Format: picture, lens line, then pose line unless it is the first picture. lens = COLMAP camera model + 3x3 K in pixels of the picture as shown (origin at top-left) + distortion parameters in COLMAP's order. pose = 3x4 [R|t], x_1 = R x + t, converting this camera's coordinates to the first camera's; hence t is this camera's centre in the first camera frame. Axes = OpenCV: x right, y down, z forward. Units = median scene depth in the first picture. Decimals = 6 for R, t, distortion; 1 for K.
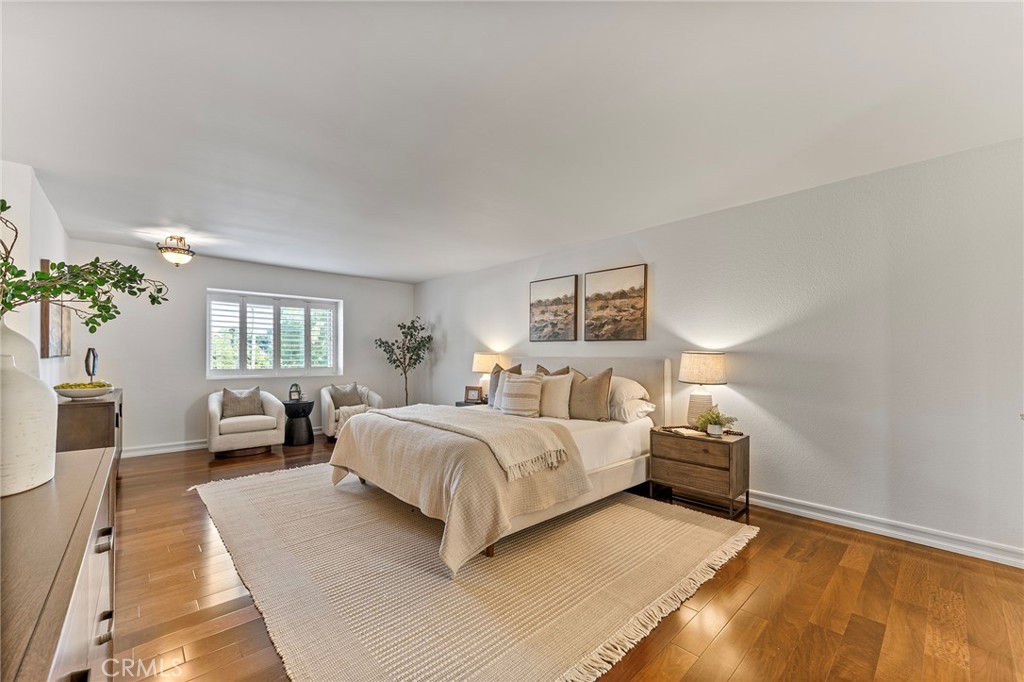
lens RADIAL K [[410.7, 0, 505.0], [0, 410.7, 356.4], [0, 0, 1]] dist [-0.000409, -0.000156]
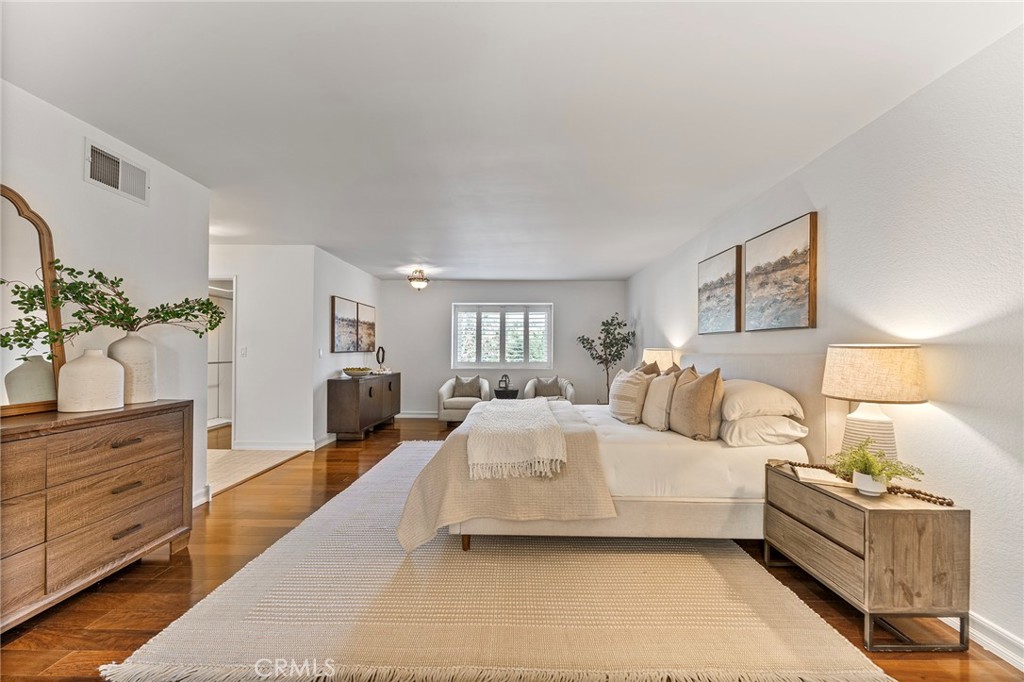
lens RADIAL K [[390.2, 0, 514.1], [0, 390.2, 351.9], [0, 0, 1]] dist [-0.000439, -0.000147]
pose [[0.735315, 0.001003, -0.677725, 0.391098], [-0.003327, 0.999992, -0.002131, 0.001454], [0.677718, 0.003822, 0.735312, 0.208229]]
